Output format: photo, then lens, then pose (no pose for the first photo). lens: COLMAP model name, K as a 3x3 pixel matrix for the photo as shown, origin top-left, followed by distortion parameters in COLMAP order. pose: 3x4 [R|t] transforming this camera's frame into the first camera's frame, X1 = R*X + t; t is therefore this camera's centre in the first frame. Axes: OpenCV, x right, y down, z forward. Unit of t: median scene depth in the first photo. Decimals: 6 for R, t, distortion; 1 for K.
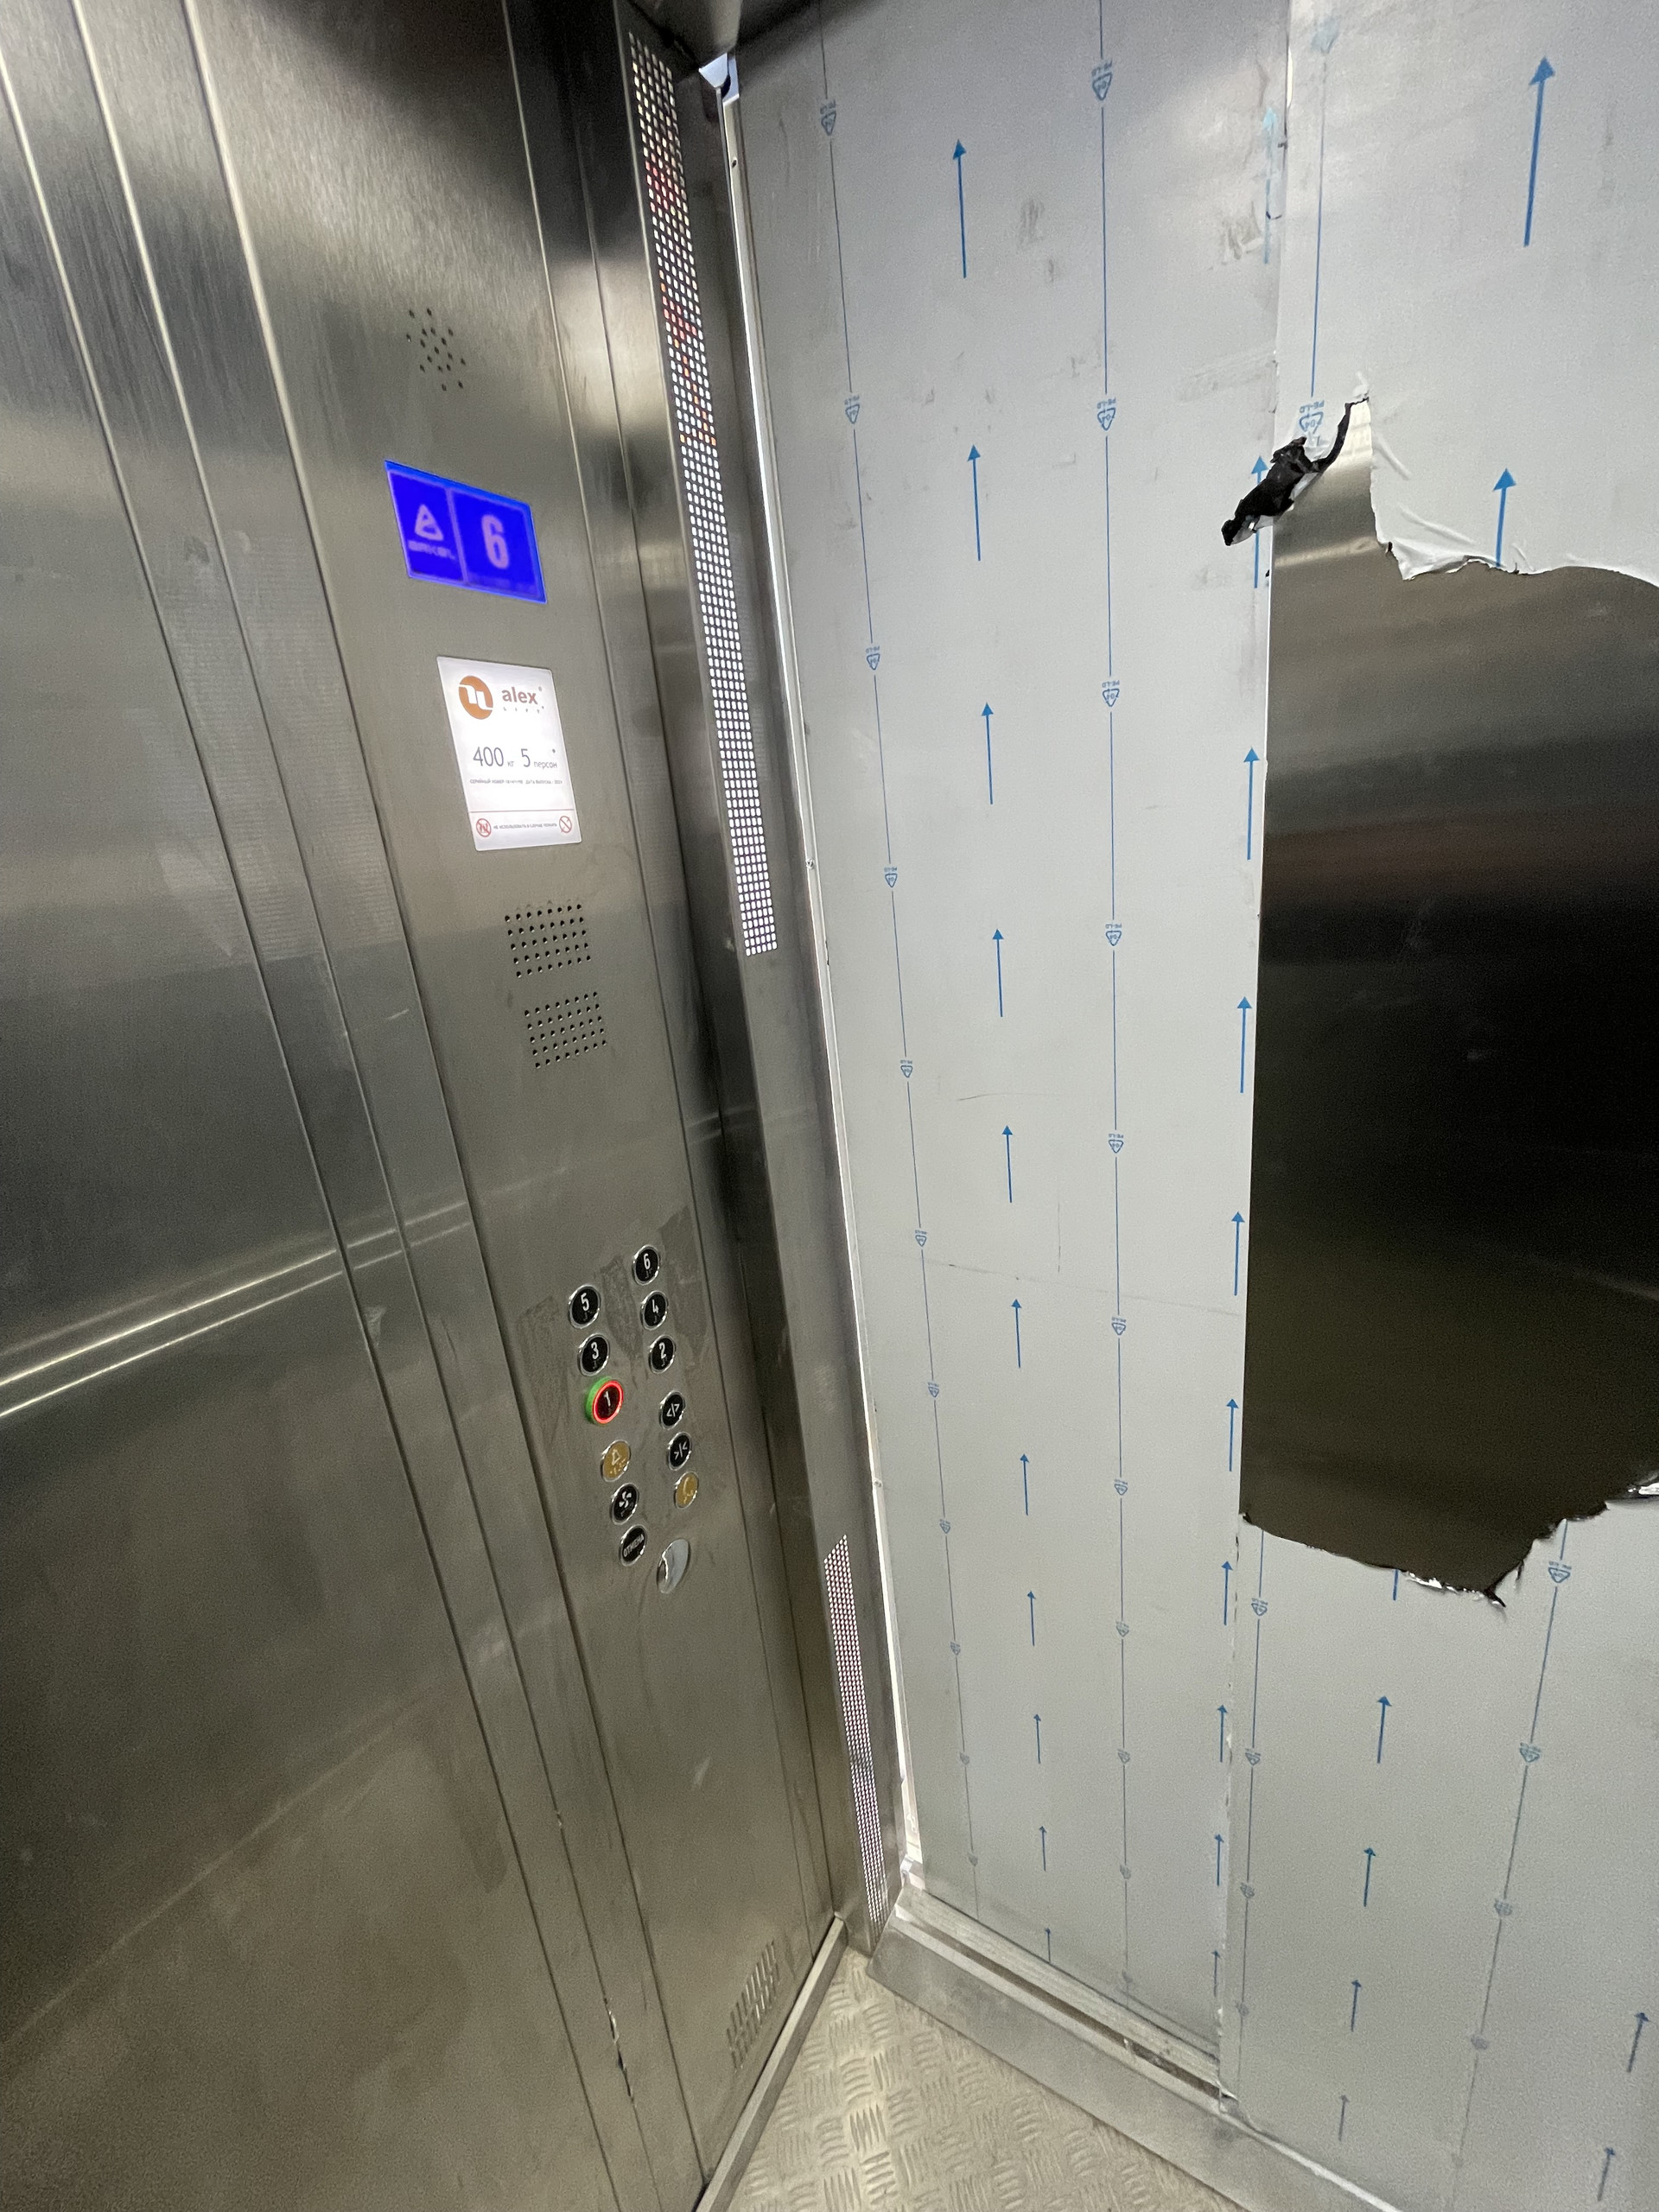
lens RADIAL K [[891.3, 0, 826.1], [0, 891.3, 1107.9], [0, 0, 1]] dist [-0.000268, 0.000843]
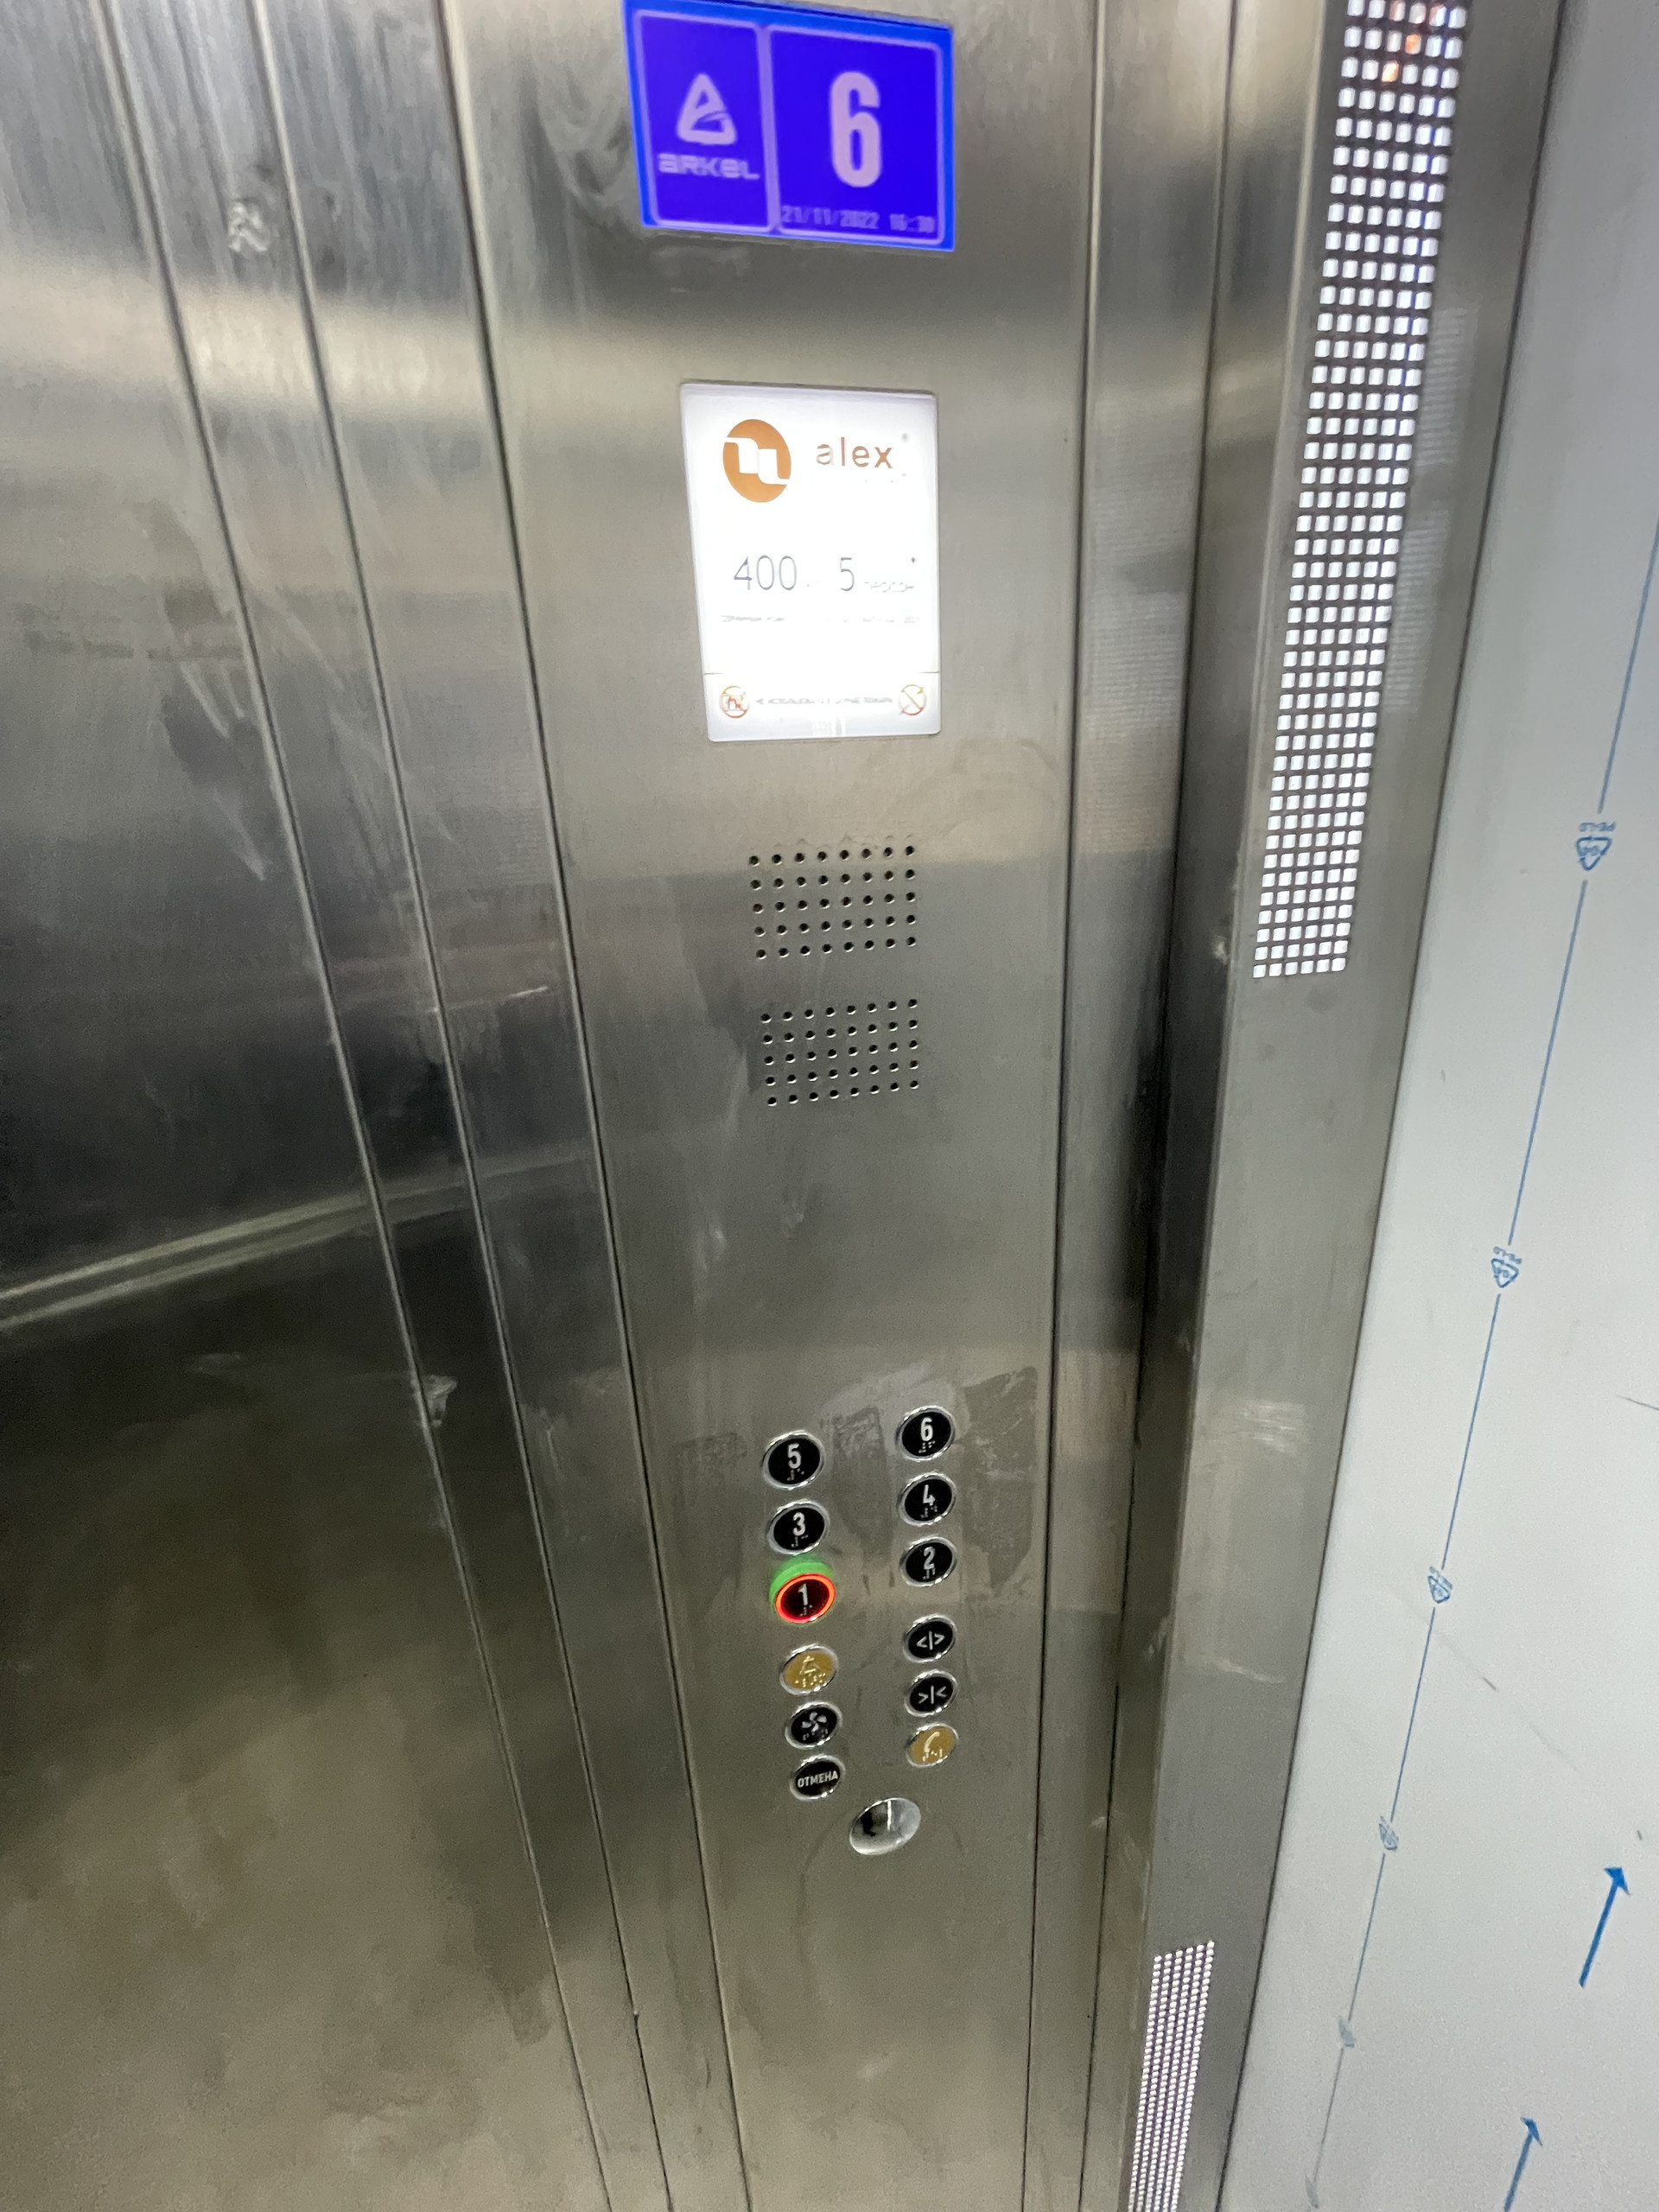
lens RADIAL K [[891.3, 0, 840.4], [0, 891.3, 1111.2], [0, 0, 1]] dist [-0.000268, 0.000843]
pose [[0.697755, 0.290226, -0.654910, 0.115889], [-0.229141, 0.956642, 0.179808, -0.159709], [0.678699, 0.024605, 0.734004, 0.559238]]
